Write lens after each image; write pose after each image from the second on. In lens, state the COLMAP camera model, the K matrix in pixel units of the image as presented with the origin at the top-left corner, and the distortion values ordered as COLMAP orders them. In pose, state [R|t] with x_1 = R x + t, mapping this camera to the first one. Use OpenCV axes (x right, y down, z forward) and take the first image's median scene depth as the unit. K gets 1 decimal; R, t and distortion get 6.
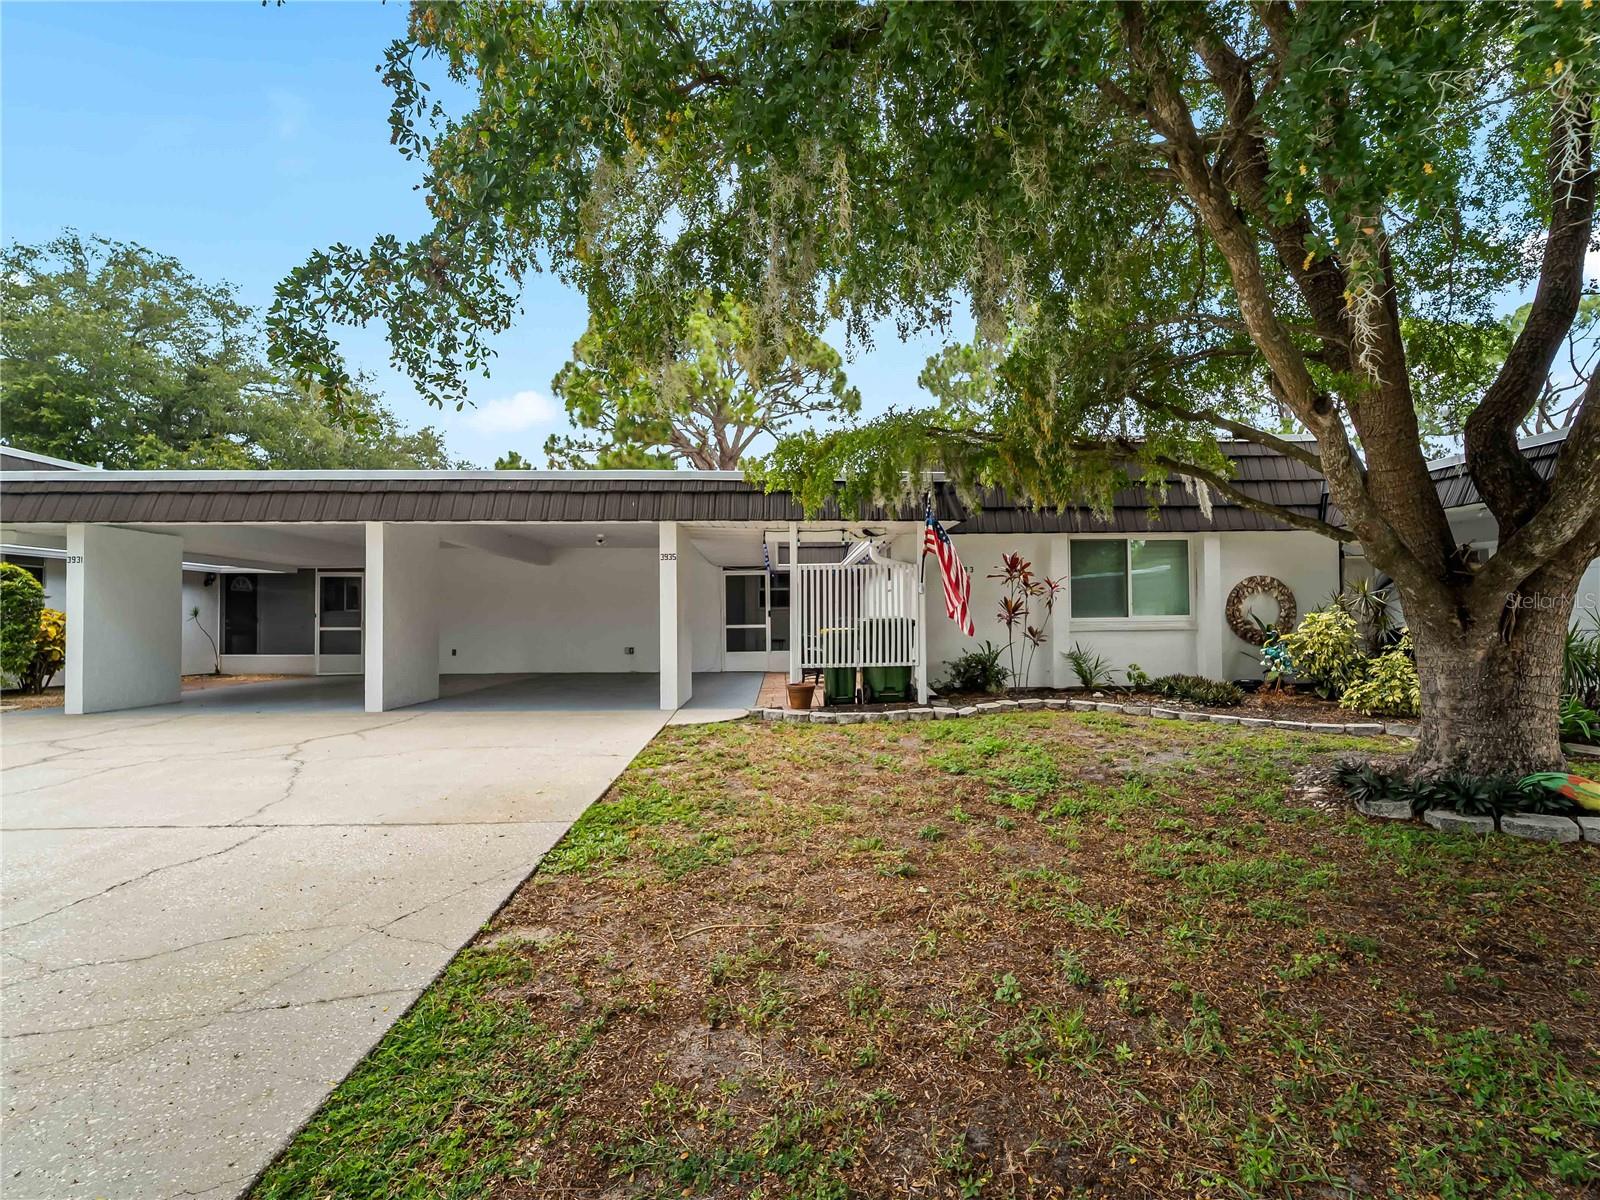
lens RADIAL K [[723.2, 0, 808.9], [0, 723.2, 608.7], [0, 0, 1]] dist [-0.002288, -0.001540]
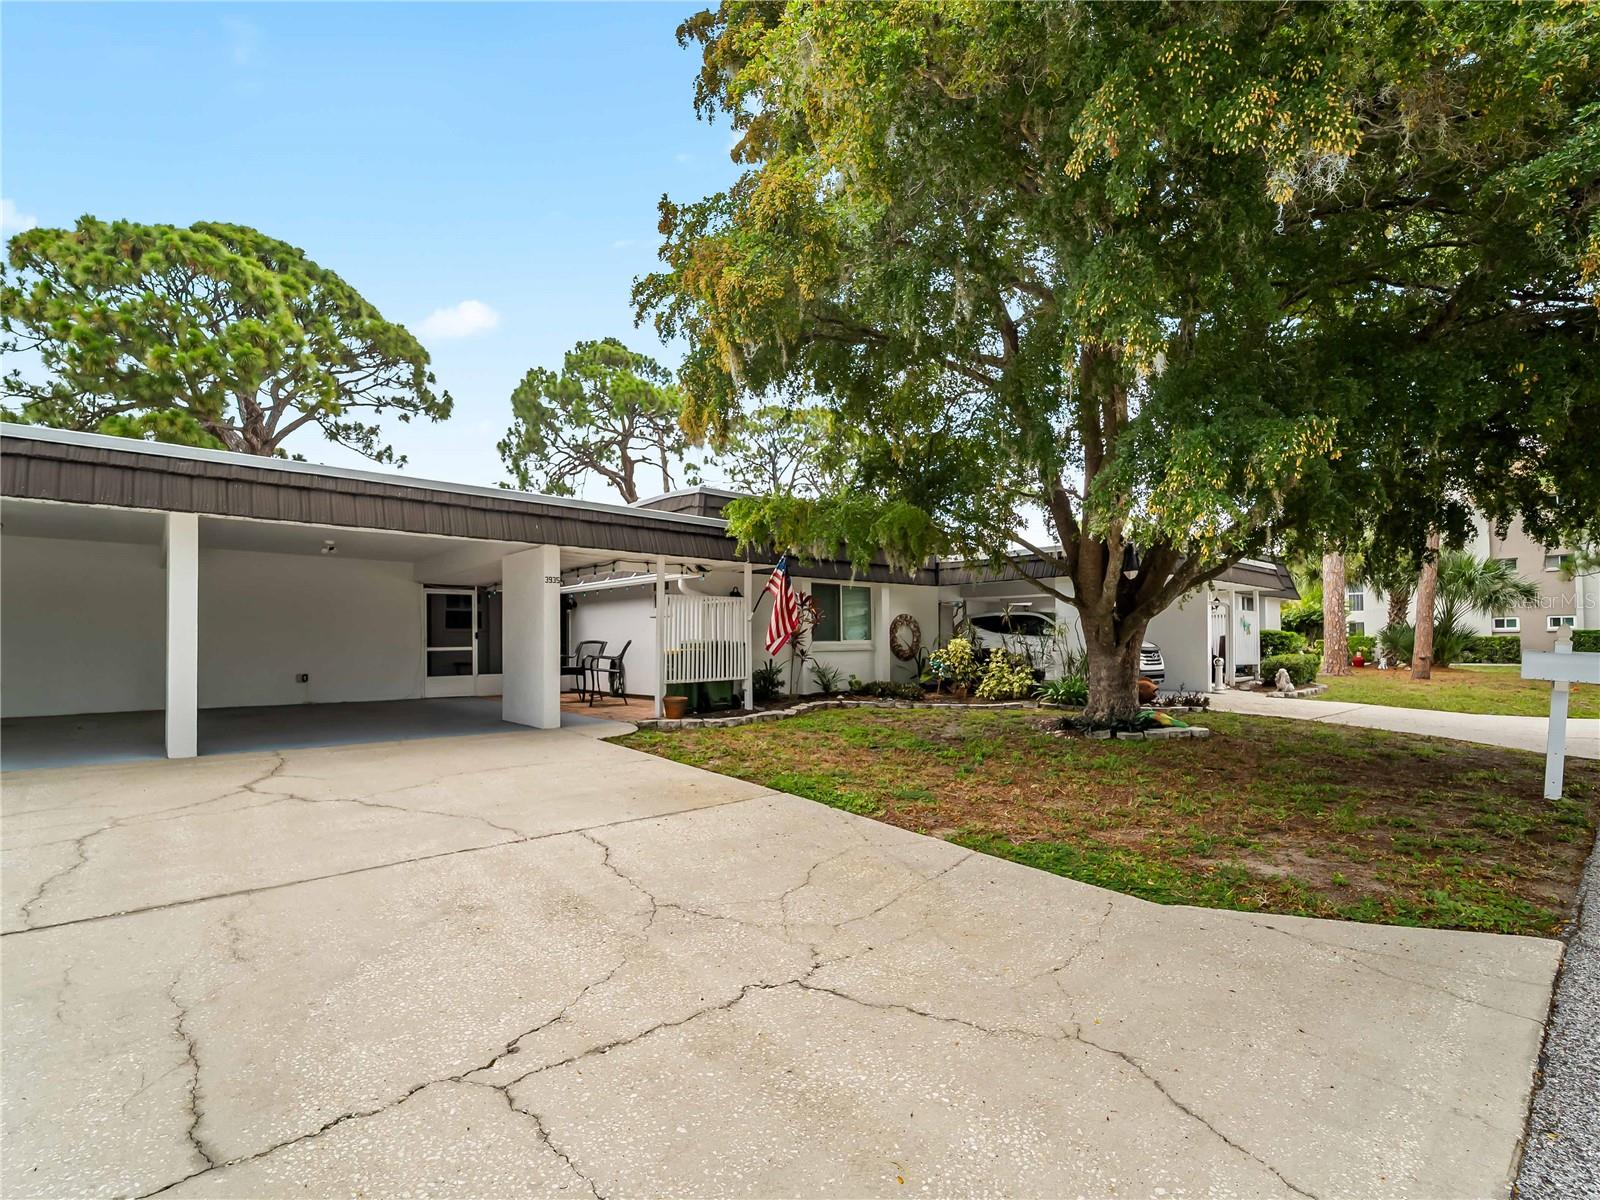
lens RADIAL K [[723.2, 0, 808.9], [0, 723.2, 608.7], [0, 0, 1]] dist [-0.002288, -0.001540]
pose [[0.767332, 0.034638, 0.640314, -0.524967], [-0.013158, 0.999180, -0.038284, 0.003922], [-0.641115, 0.020951, 0.767158, -0.022543]]
